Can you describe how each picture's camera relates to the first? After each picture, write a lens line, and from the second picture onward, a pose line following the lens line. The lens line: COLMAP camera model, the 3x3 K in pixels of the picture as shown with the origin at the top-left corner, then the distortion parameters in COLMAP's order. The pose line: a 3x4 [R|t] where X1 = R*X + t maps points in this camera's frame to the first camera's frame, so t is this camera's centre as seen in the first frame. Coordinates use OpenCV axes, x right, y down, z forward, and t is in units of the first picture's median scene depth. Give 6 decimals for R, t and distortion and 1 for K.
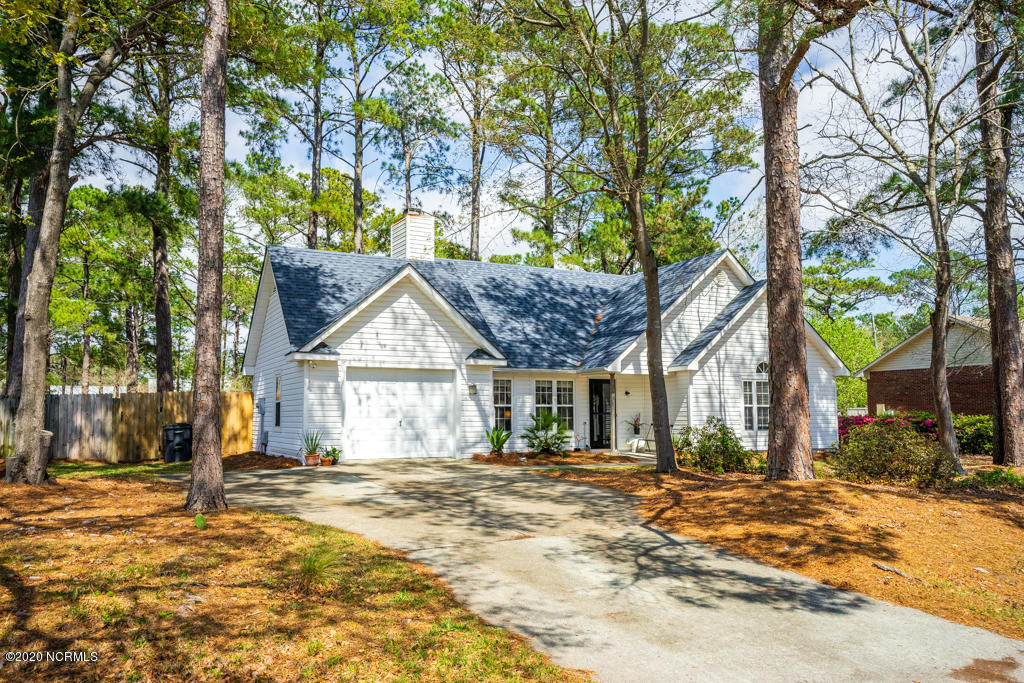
lens RADIAL K [[832.7, 0, 525.2], [0, 832.7, 334.1], [0, 0, 1]] dist [-0.008997, 0.021010]
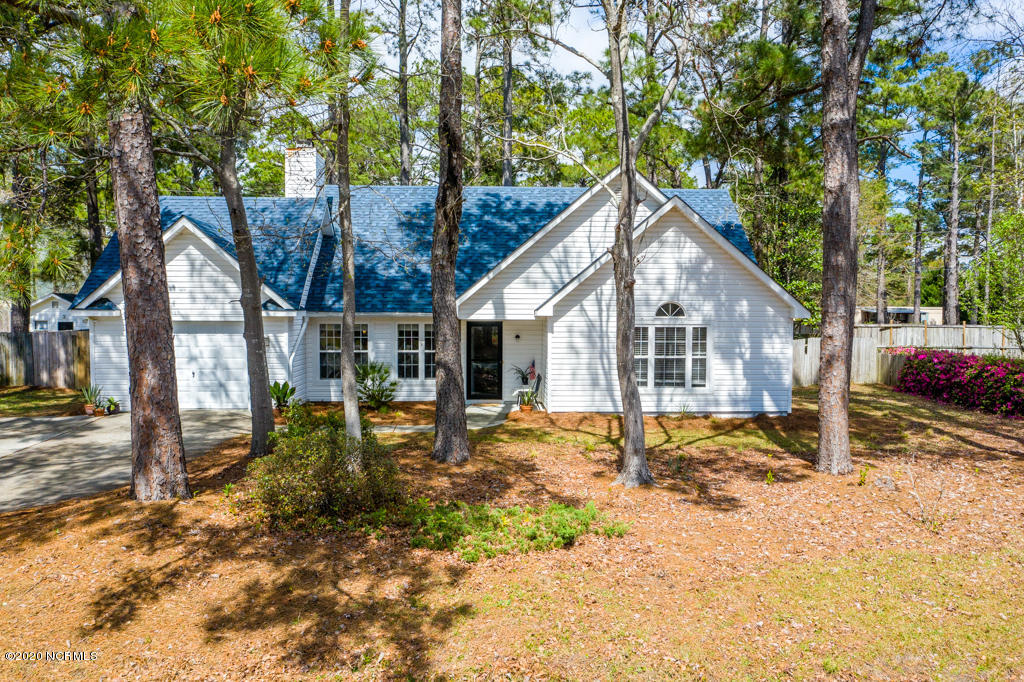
lens RADIAL K [[884.7, 0, 519.0], [0, 884.7, 341.0], [0, 0, 1]] dist [0.014502, -0.026854]
pose [[0.891663, 0.024543, -0.452034, 0.562751], [0.039480, 0.990509, 0.131656, -0.048419], [0.450975, -0.135239, 0.882232, 0.192553]]
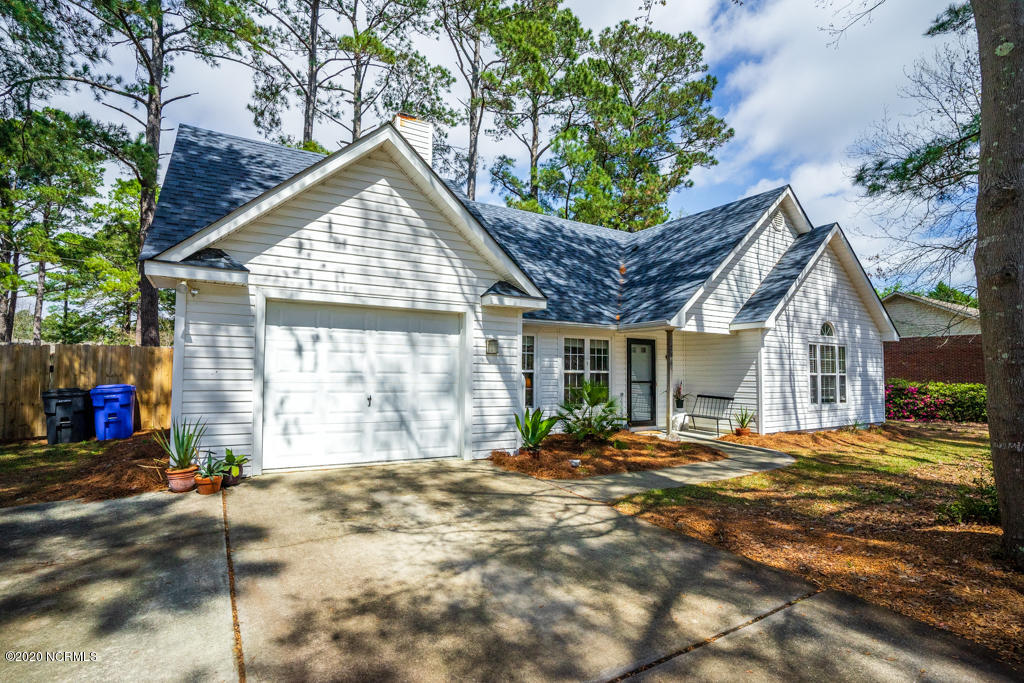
lens RADIAL K [[519.6, 0, 512.4], [0, 519.6, 343.5], [0, 0, 1]] dist [-0.060909, 0.016851]
pose [[0.998417, 0.016418, 0.053791, -0.059083], [-0.018690, 0.998943, 0.042007, 0.040921], [-0.053044, -0.042946, 0.997668, 0.523339]]
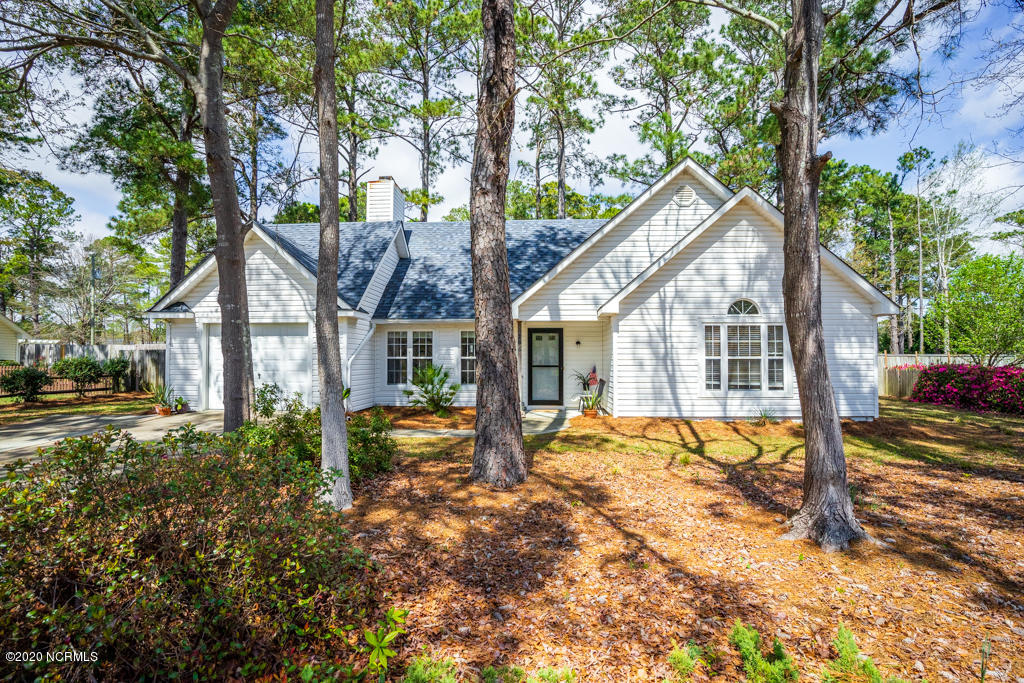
lens RADIAL K [[519.6, 0, 515.8], [0, 519.6, 336.6], [0, 0, 1]] dist [-0.060909, 0.016851]
pose [[0.846745, -0.021152, -0.531578, 0.373163], [0.050776, 0.997861, 0.041176, 0.039306], [0.529570, -0.061857, 0.846008, 0.520309]]
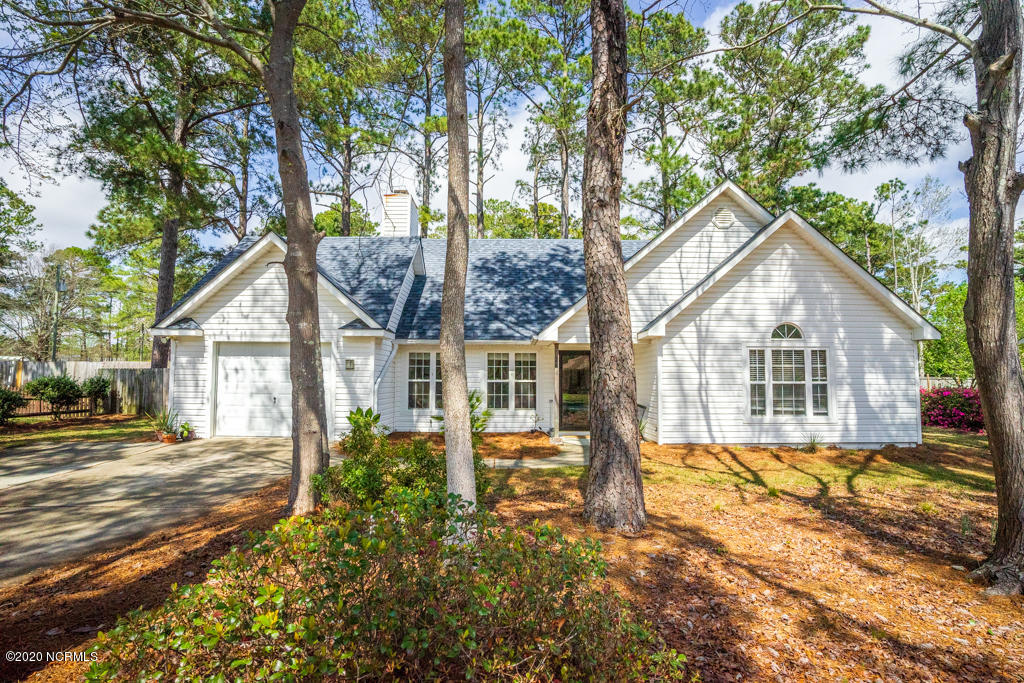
lens RADIAL K [[519.6, 0, 514.6], [0, 519.6, 335.2], [0, 0, 1]] dist [-0.060909, 0.016851]
pose [[0.878613, -0.033733, -0.476341, 0.302793], [0.039655, 0.999211, 0.002381, 0.035021], [0.475884, -0.020982, 0.879257, 0.506592]]
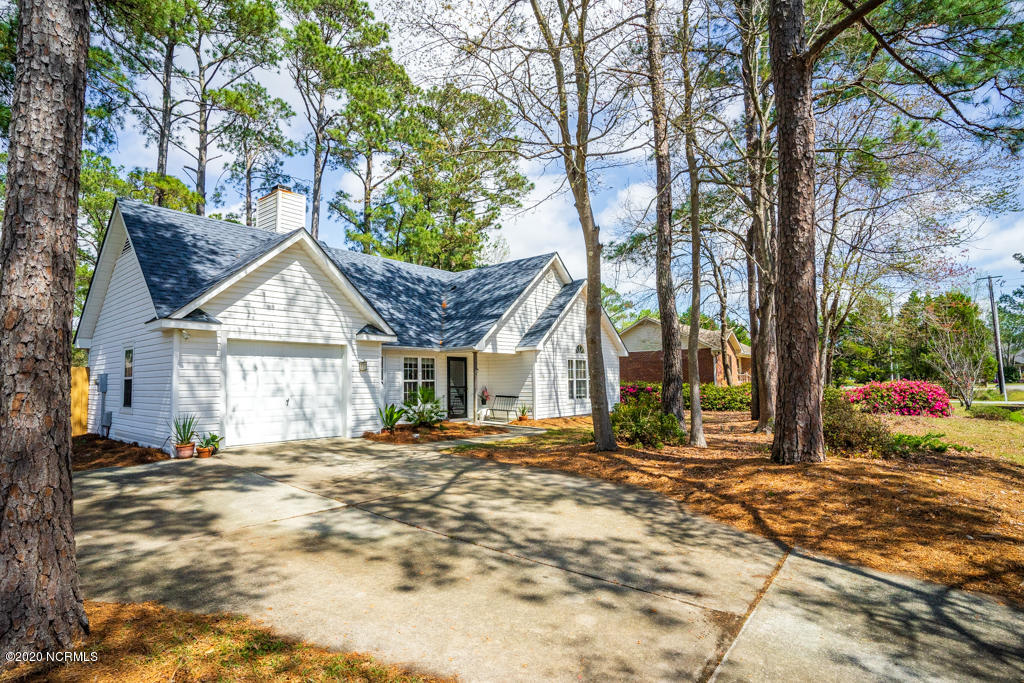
lens RADIAL K [[534.8, 0, 522.9], [0, 534.8, 338.3], [0, 0, 1]] dist [-0.072433, 0.027016]
pose [[0.917116, 0.023775, 0.397912, -0.118923], [-0.029771, 0.999517, 0.008898, 0.019826], [-0.397508, -0.020007, 0.917381, 0.303316]]
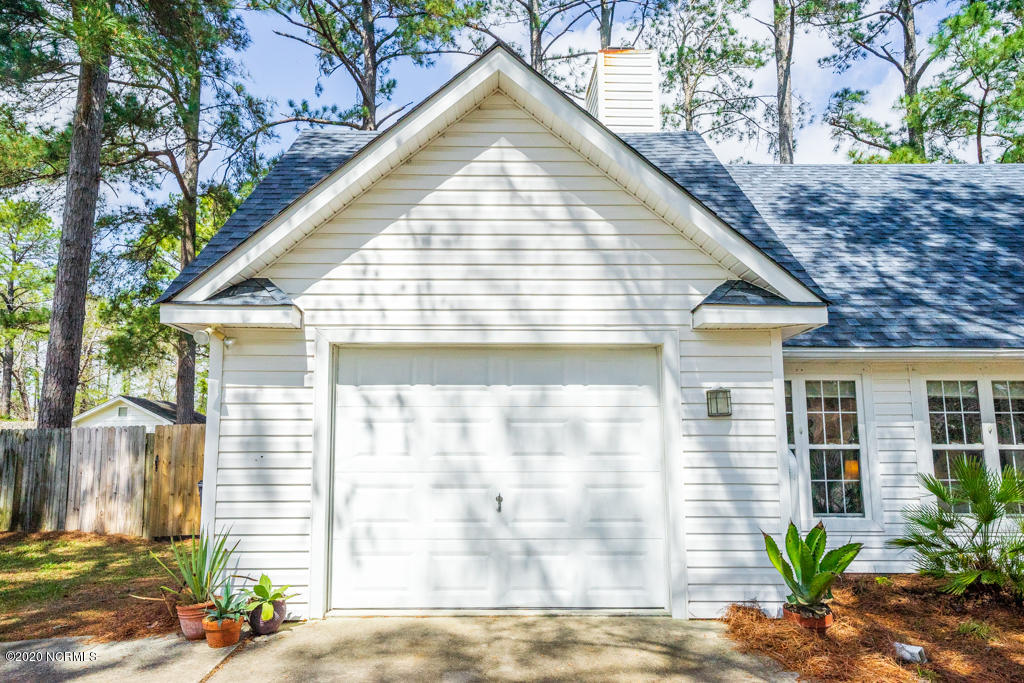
lens RADIAL K [[735.8, 0, 510.6], [0, 735.8, 338.2], [0, 0, 1]] dist [0.006465, 0.017741]
pose [[0.889013, -0.066438, -0.453036, -0.002650], [0.043927, 0.997229, -0.060044, 0.046936], [0.455770, 0.033479, 0.889468, 0.596249]]
